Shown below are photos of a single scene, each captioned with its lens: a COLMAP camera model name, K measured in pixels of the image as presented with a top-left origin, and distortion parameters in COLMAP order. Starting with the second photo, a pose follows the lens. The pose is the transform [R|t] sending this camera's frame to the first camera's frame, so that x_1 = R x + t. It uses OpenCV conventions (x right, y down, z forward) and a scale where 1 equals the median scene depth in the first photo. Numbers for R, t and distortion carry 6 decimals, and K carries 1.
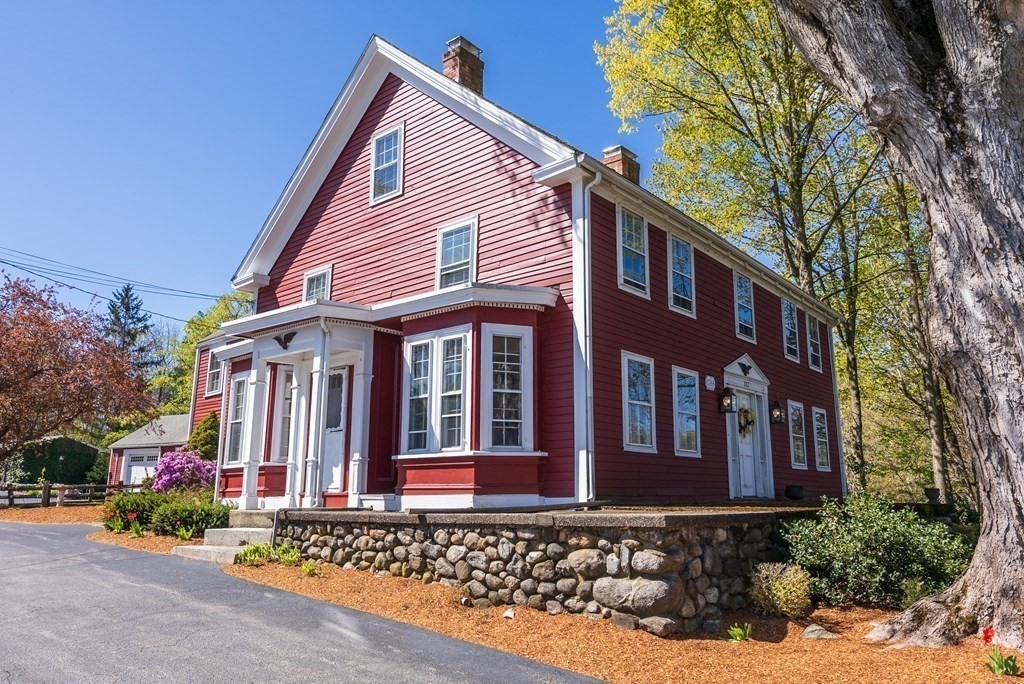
lens RADIAL K [[706.3, 0, 506.7], [0, 706.3, 345.5], [0, 0, 1]] dist [0.001688, 0.000202]
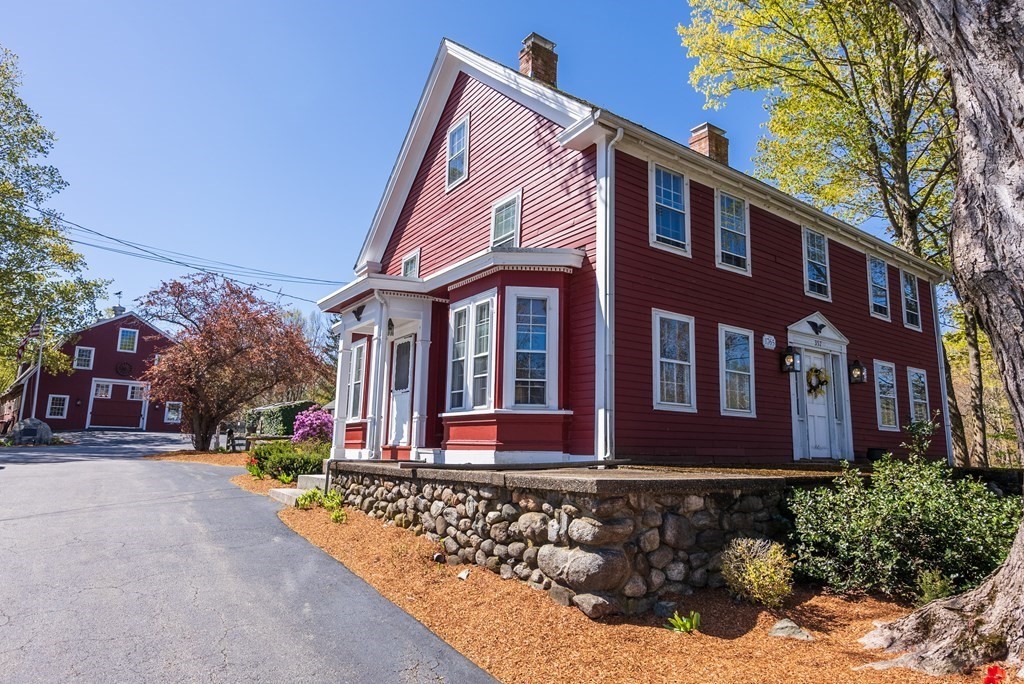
lens RADIAL K [[575.6, 0, 518.2], [0, 575.6, 346.6], [0, 0, 1]] dist [0.003166, -0.000914]
pose [[0.967630, -0.024218, -0.251209, 0.185127], [0.032284, 0.999085, 0.028036, 0.031698], [0.250300, -0.035239, 0.967527, 0.175202]]
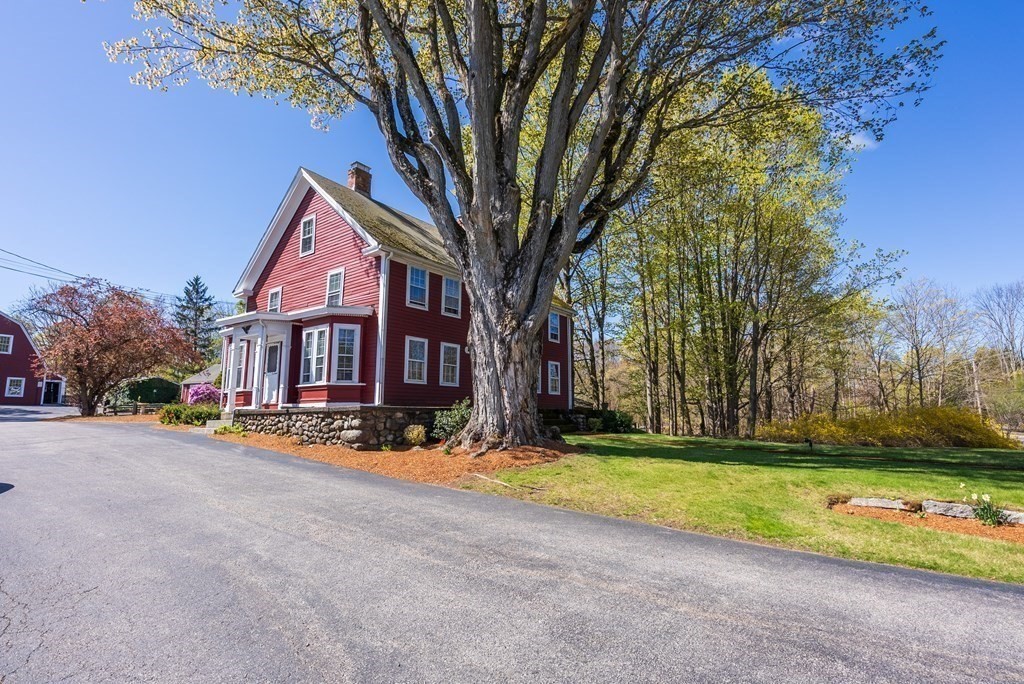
lens RADIAL K [[497.1, 0, 513.1], [0, 497.1, 340.4], [0, 0, 1]] dist [0.000235, -0.000199]
pose [[0.998551, 0.003946, 0.053673, 0.410746], [-0.006851, 0.998515, 0.054048, -0.063302], [-0.053380, -0.054337, 0.997095, -0.514185]]
